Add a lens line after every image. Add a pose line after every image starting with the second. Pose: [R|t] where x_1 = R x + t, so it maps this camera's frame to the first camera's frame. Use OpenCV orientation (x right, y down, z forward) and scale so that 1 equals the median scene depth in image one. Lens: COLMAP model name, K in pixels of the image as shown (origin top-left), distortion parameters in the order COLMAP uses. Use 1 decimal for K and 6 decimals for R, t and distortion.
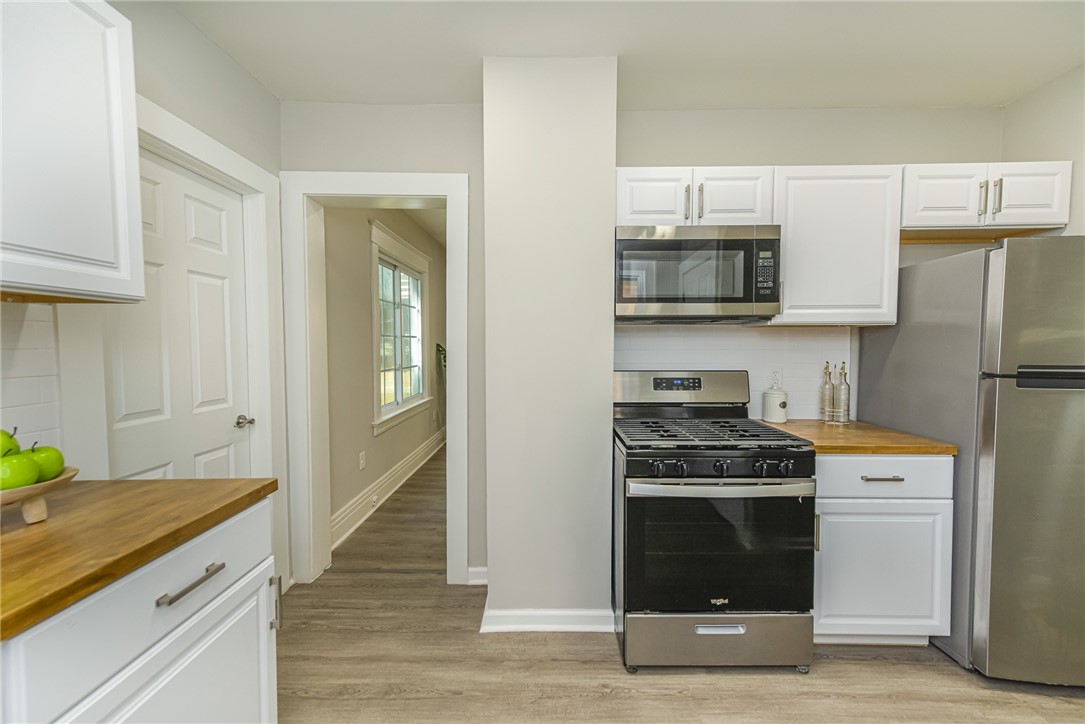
lens RADIAL K [[421.8, 0, 547.6], [0, 421.8, 360.9], [0, 0, 1]] dist [0.009912, -0.000106]
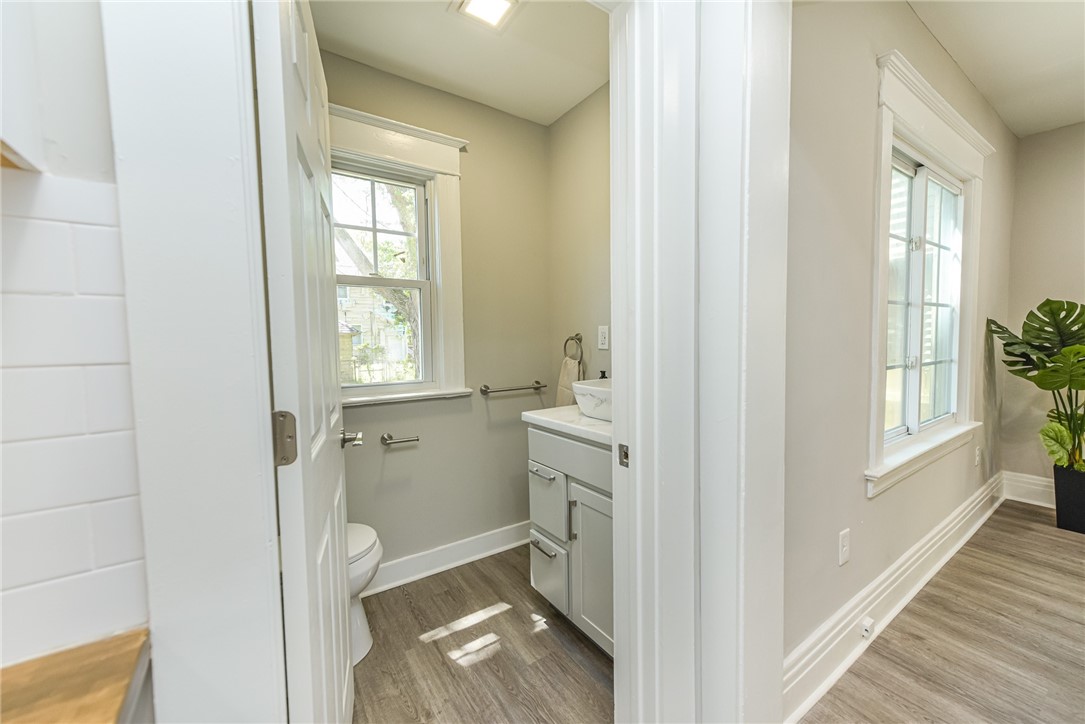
lens RADIAL K [[421.8, 0, 546.1], [0, 421.8, 362.1], [0, 0, 1]] dist [0.009912, -0.000106]
pose [[0.567778, 0.036337, -0.822379, -0.179045], [-0.016233, 0.999325, 0.032949, 0.004567], [0.823022, -0.005358, 0.567985, 0.325714]]
